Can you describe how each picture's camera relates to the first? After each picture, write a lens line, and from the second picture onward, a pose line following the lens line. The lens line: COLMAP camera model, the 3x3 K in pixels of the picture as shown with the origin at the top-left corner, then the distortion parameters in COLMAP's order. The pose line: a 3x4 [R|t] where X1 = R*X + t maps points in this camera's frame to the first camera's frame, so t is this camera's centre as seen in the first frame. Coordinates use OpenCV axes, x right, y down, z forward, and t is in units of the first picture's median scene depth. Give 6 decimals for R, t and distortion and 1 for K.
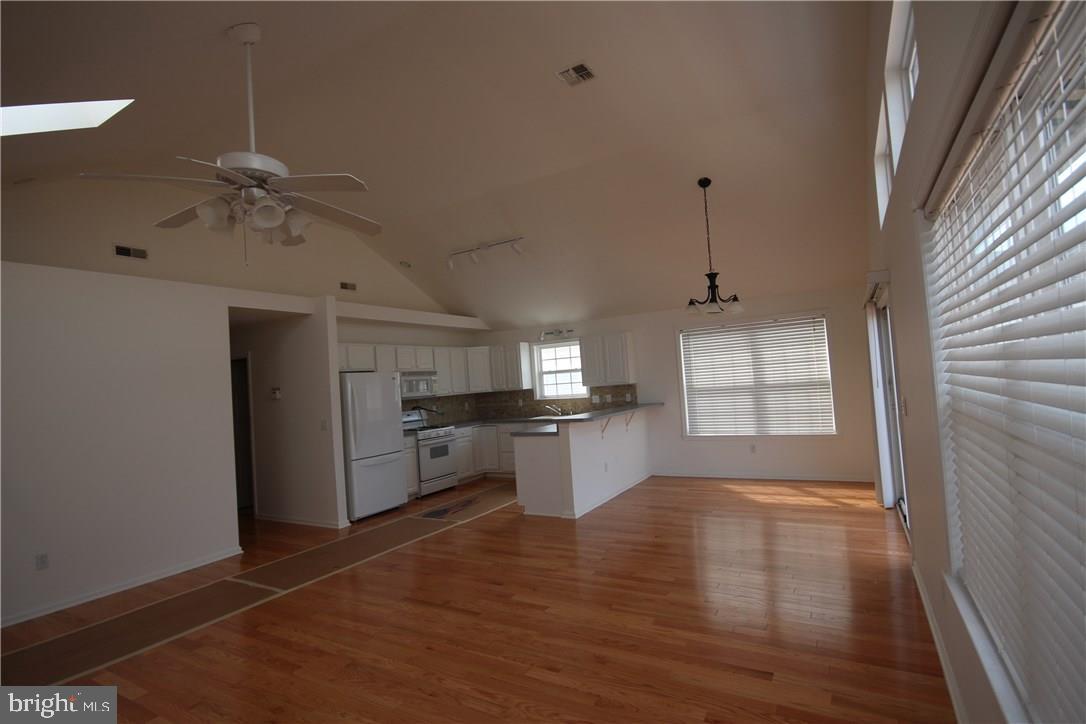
lens RADIAL K [[517.0, 0, 545.7], [0, 517.0, 363.9], [0, 0, 1]] dist [-0.009795, 0.000043]
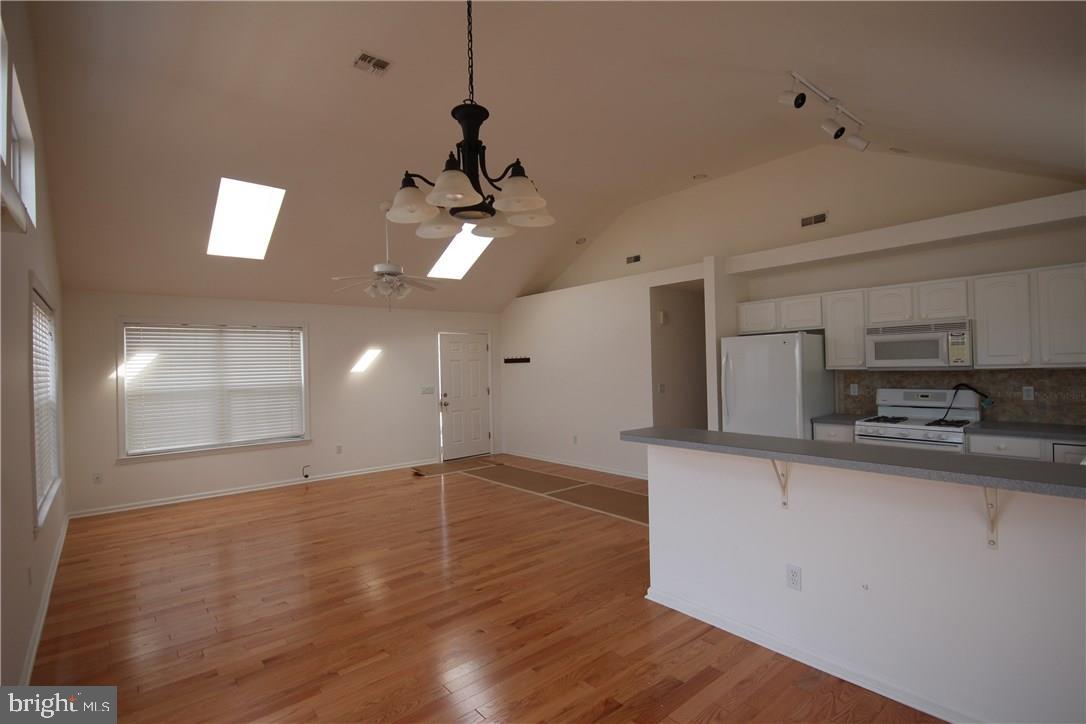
lens RADIAL K [[517.0, 0, 545.7], [0, 517.0, 363.9], [0, 0, 1]] dist [-0.009795, 0.000043]
pose [[-0.327798, 0.071070, -0.942071, 0.505432], [0.080606, 0.995634, 0.047064, -0.003593], [0.941303, -0.060509, -0.332096, 0.879826]]
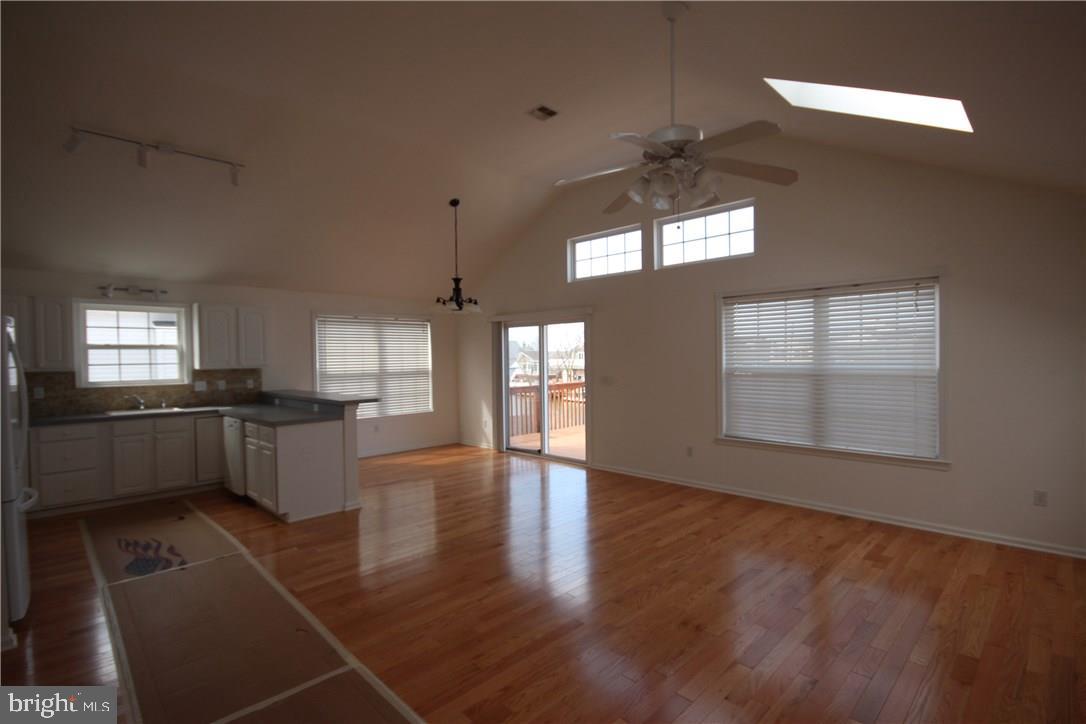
lens RADIAL K [[517.0, 0, 545.7], [0, 517.0, 363.9], [0, 0, 1]] dist [-0.009795, 0.000043]
pose [[0.266050, 0.047861, 0.962770, -0.603600], [-0.039990, 0.998455, -0.038584, 0.052129], [-0.963129, -0.028236, 0.267552, 0.349189]]
